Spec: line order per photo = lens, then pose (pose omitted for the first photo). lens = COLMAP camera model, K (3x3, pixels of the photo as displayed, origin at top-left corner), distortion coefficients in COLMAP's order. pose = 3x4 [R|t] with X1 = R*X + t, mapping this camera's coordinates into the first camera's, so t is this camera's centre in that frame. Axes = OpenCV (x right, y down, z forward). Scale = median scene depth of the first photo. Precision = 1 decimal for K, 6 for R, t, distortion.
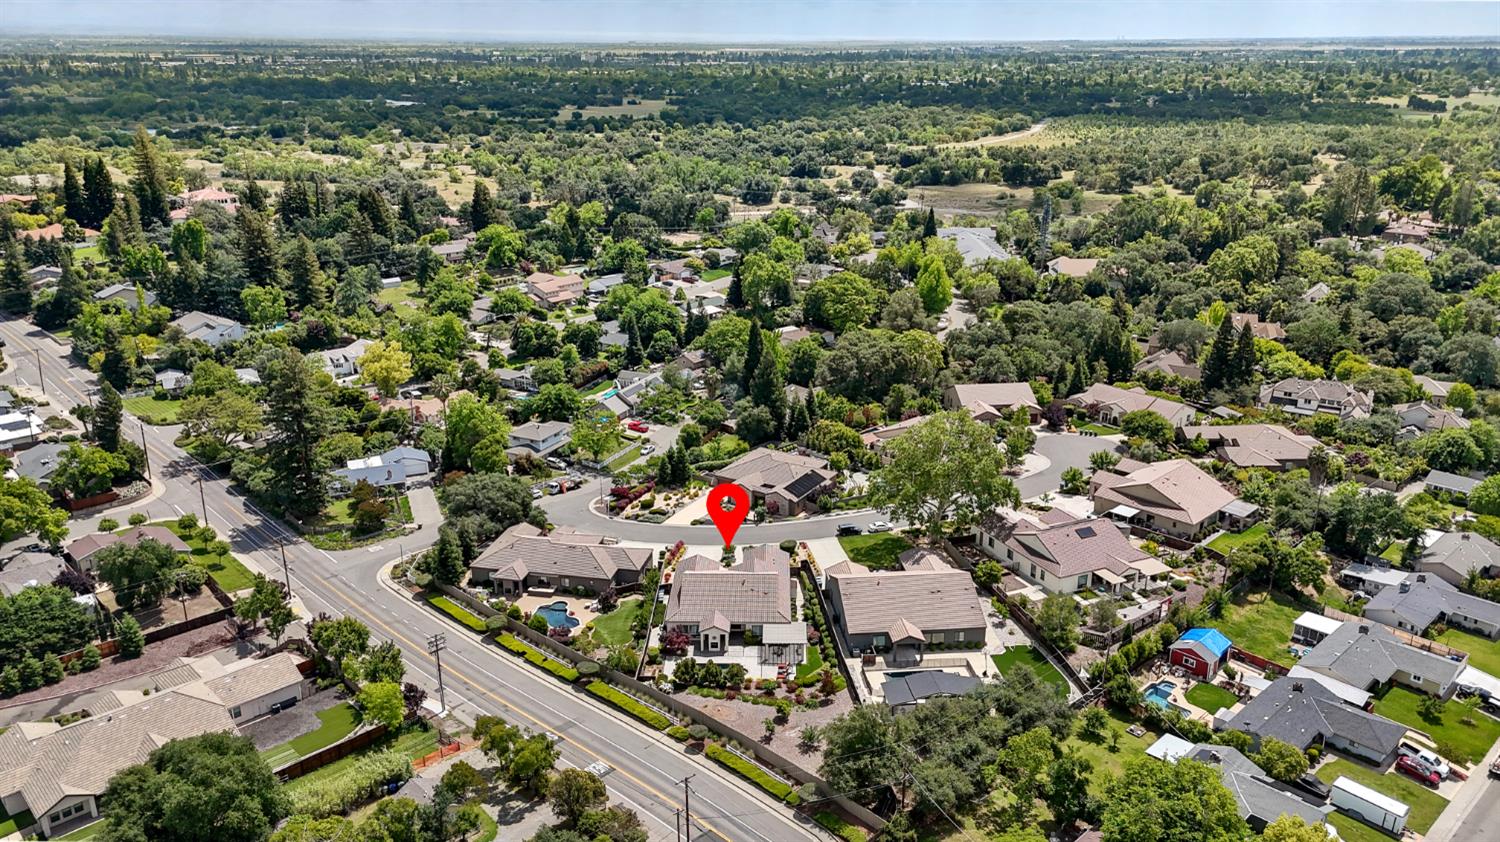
lens RADIAL K [[1115.9, 0, 754.9], [0, 1115.9, 420.7], [0, 0, 1]] dist [0.114510, -0.119301]
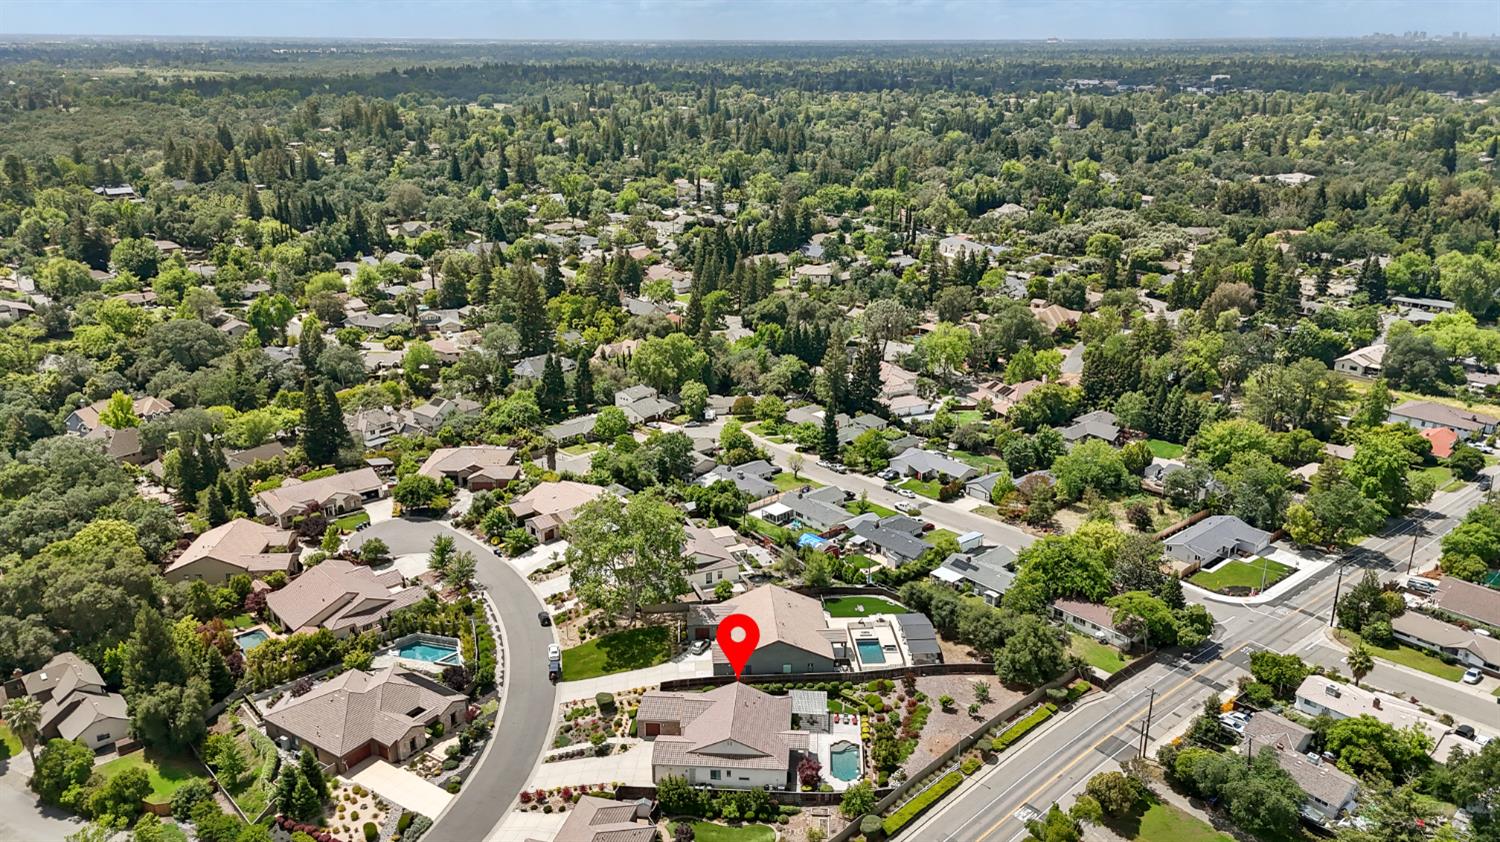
lens RADIAL K [[1116.9, 0, 750.0], [0, 1116.9, 421.0], [0, 0, 1]] dist [0.099339, -0.093543]
pose [[0.051133, -0.324646, 0.944452, -0.848046], [0.323312, 0.900143, 0.291911, -0.362568], [-0.944910, 0.290426, 0.150989, 0.750816]]
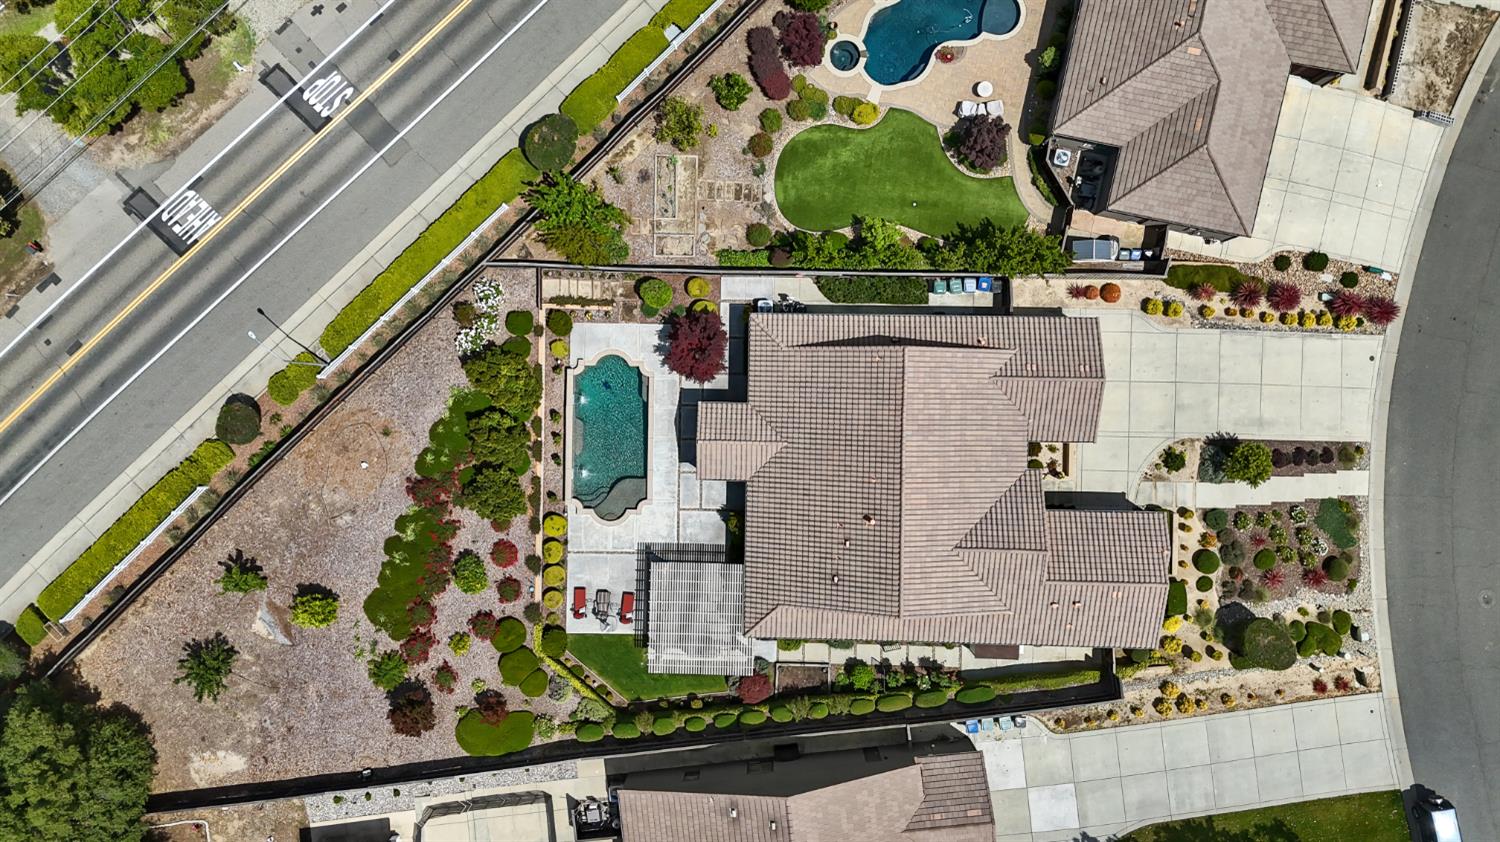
lens RADIAL K [[1116.9, 0, 750.0], [0, 1116.9, 421.0], [0, 0, 1]] dist [0.099339, -0.093543]
pose [[0.001532, 0.999837, 0.017993, -0.046662], [-0.306395, -0.016659, 0.951759, -0.177879], [0.951903, -0.006971, 0.306320, 0.830501]]
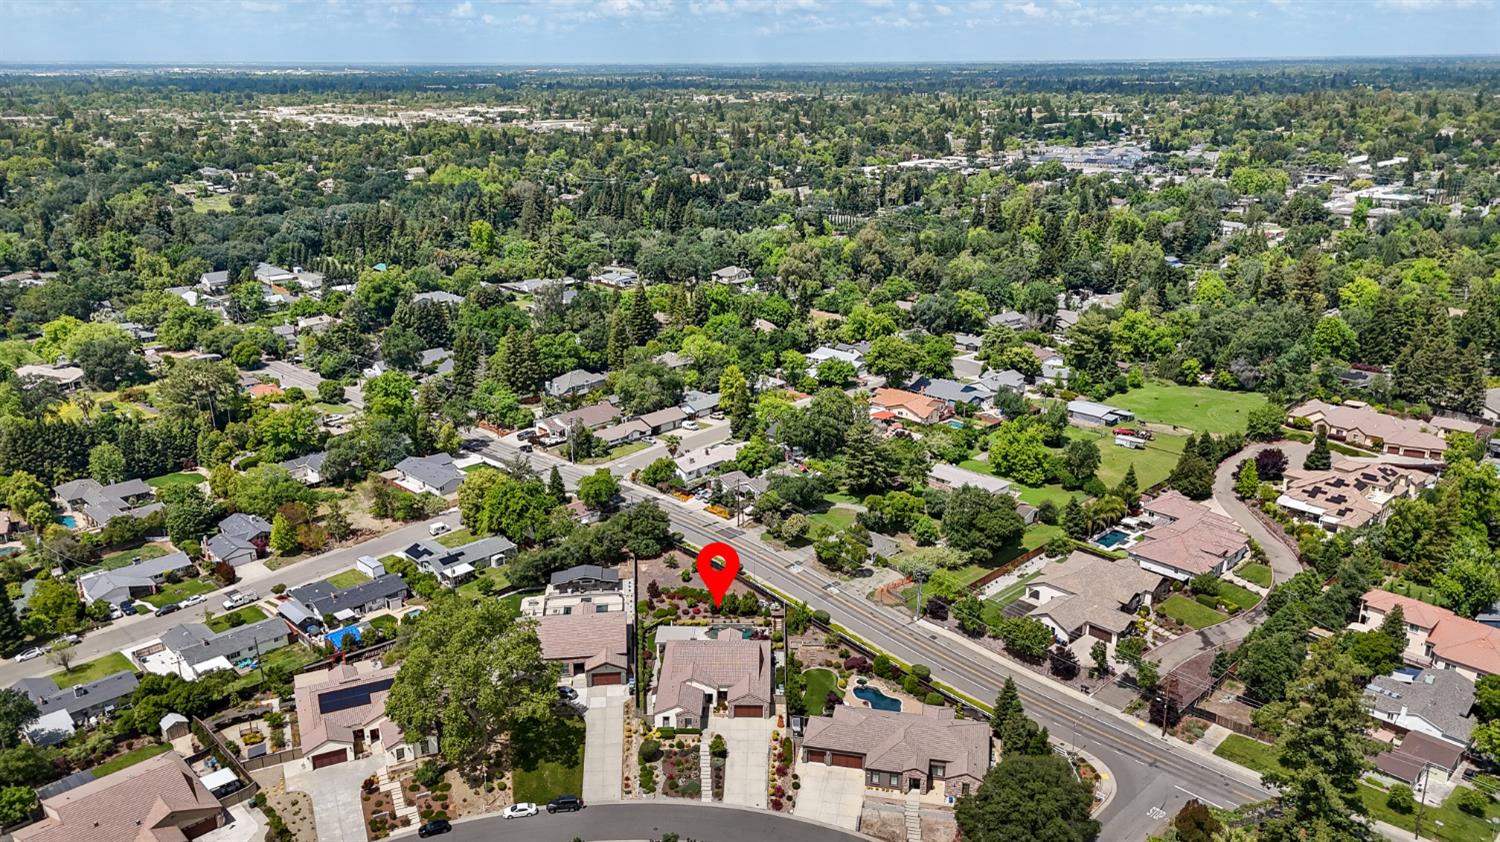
lens RADIAL K [[1116.9, 0, 750.0], [0, 1116.9, 421.0], [0, 0, 1]] dist [0.099339, -0.093543]
pose [[-0.999989, 0.002772, 0.003815, -0.059017], [0.004508, 0.799409, 0.600770, -0.694487], [-0.001384, 0.600781, -0.799413, 1.718970]]
